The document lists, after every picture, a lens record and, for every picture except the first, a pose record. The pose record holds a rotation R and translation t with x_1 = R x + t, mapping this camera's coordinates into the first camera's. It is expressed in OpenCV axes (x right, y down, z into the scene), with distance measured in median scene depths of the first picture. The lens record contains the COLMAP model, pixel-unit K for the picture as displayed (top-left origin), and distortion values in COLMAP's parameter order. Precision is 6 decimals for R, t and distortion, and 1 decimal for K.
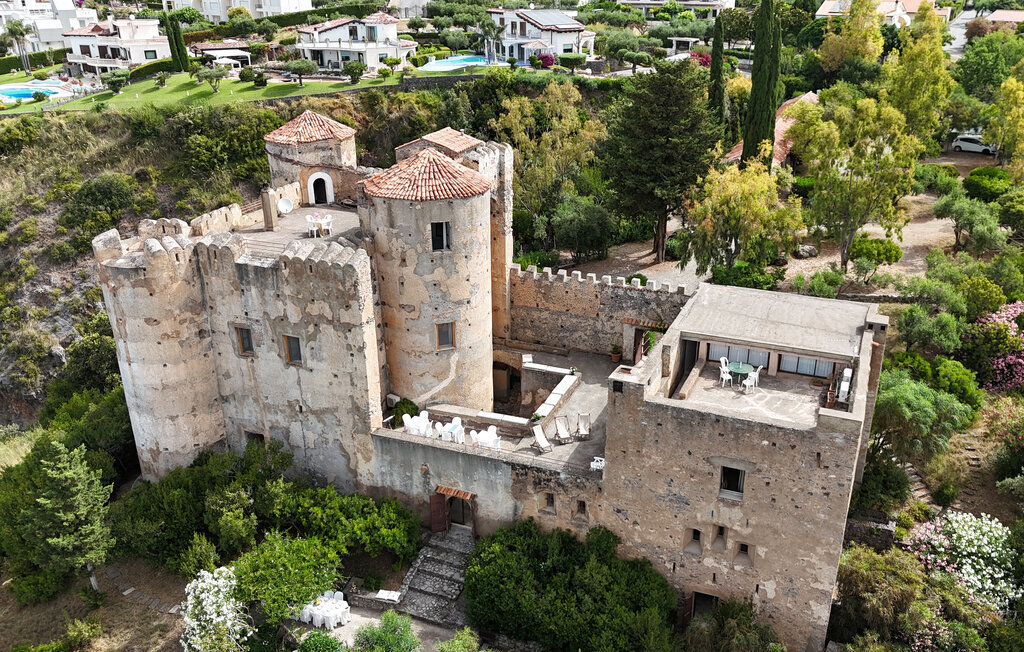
lens RADIAL K [[852.5, 0, 547.3], [0, 852.5, 322.0], [0, 0, 1]] dist [0.048478, -0.033097]
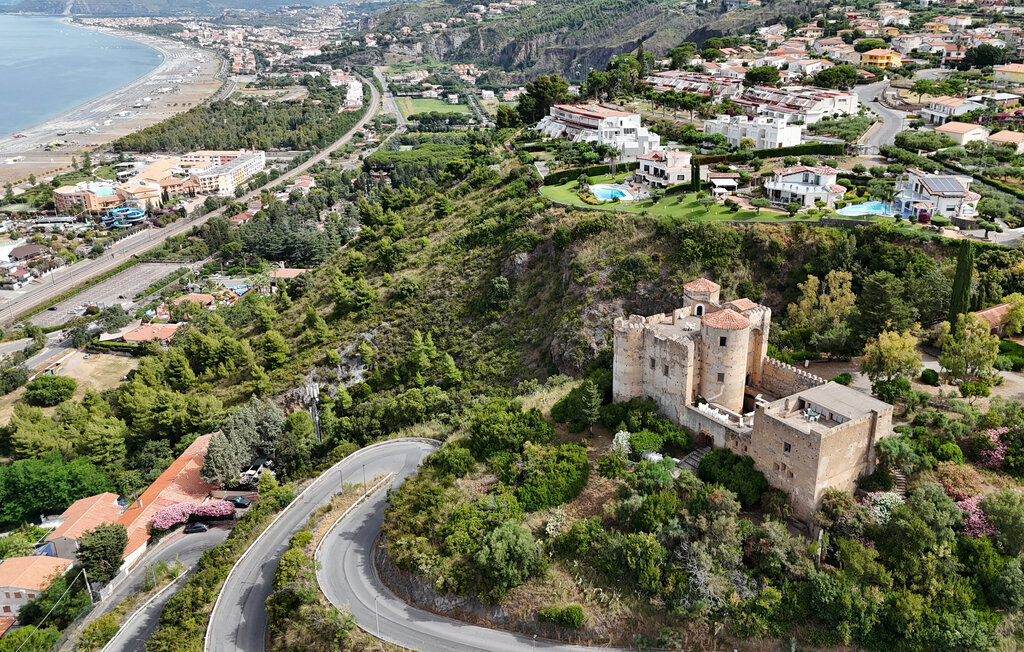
lens RADIAL K [[852.5, 0, 518.3], [0, 852.5, 328.0], [0, 0, 1]] dist [0.048478, -0.033097]
pose [[0.803655, 0.194076, -0.562560, 0.323349], [-0.209441, 0.977087, 0.037882, -0.039956], [0.557022, 0.087379, 0.825888, -0.601496]]
